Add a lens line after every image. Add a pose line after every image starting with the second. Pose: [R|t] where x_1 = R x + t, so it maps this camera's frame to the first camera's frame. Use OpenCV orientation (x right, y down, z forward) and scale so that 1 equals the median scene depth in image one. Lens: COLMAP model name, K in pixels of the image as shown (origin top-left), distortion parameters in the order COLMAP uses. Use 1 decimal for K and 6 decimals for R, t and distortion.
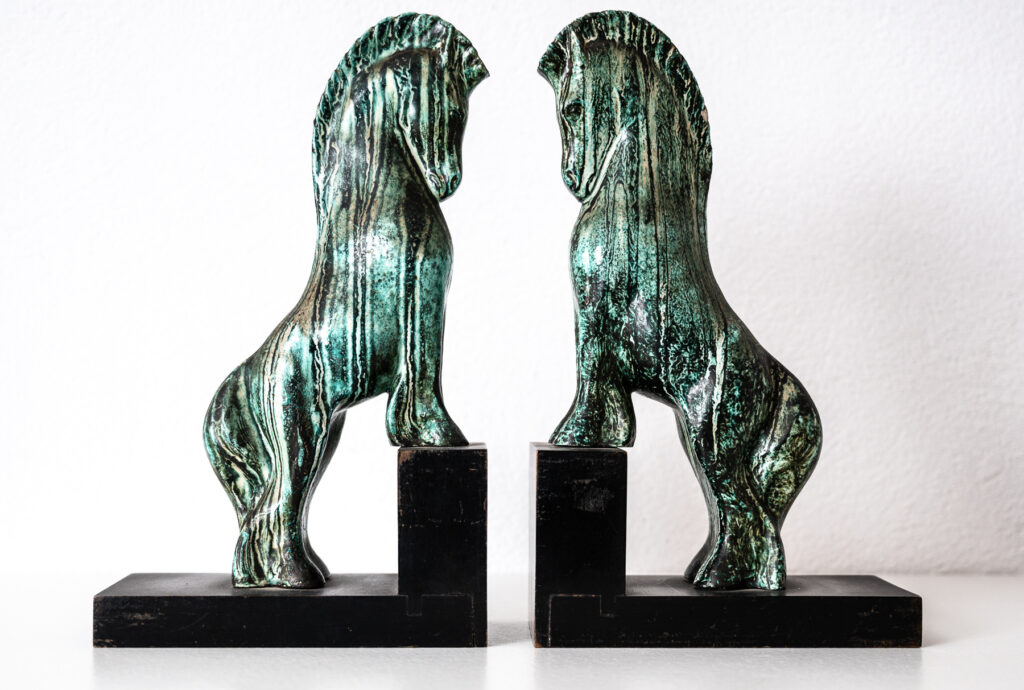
lens RADIAL K [[1557.7, 0, 533.4], [0, 1557.7, 389.4], [0, 0, 1]] dist [-0.004456, 0.000000]
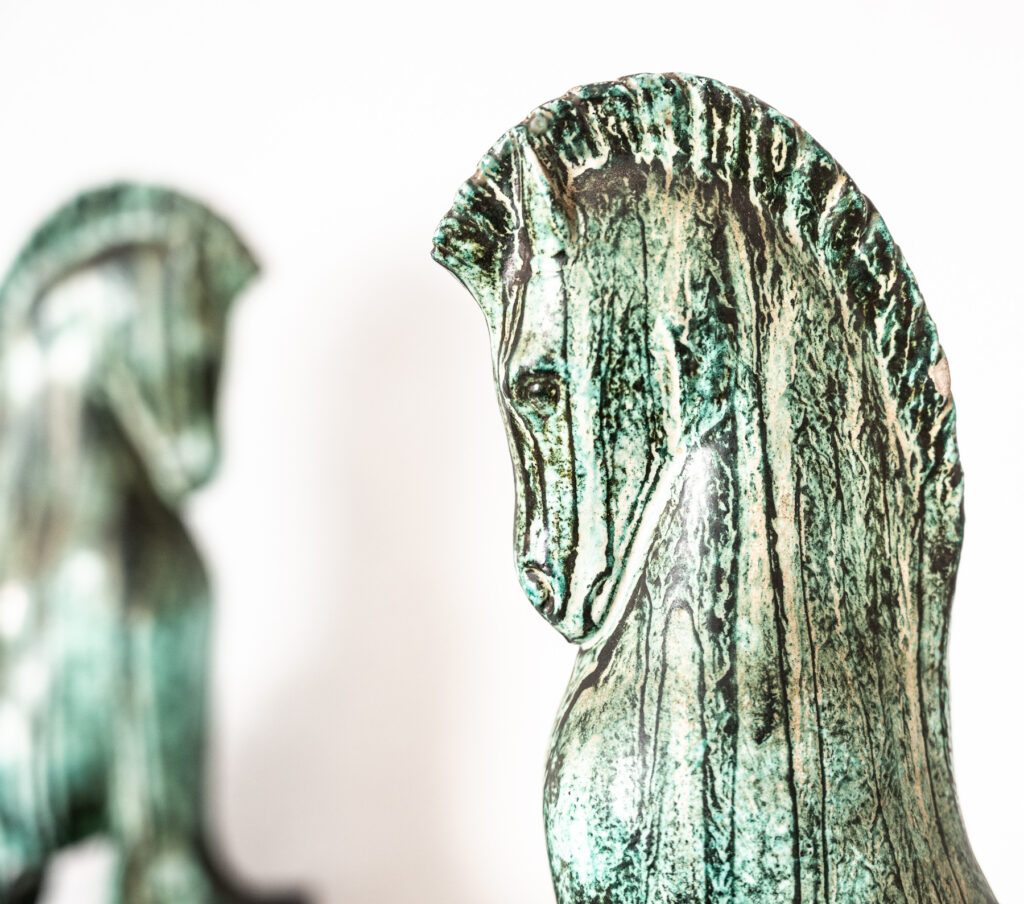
lens RADIAL K [[2202.3, 0, 667.1], [0, 2202.3, 453.0], [0, 0, 1]] dist [-0.001696, 0.000000]
pose [[0.998684, -0.015520, -0.048888, 0.075541], [0.019131, 0.997055, 0.074265, -0.198933], [0.047591, -0.075102, 0.996040, 0.534505]]
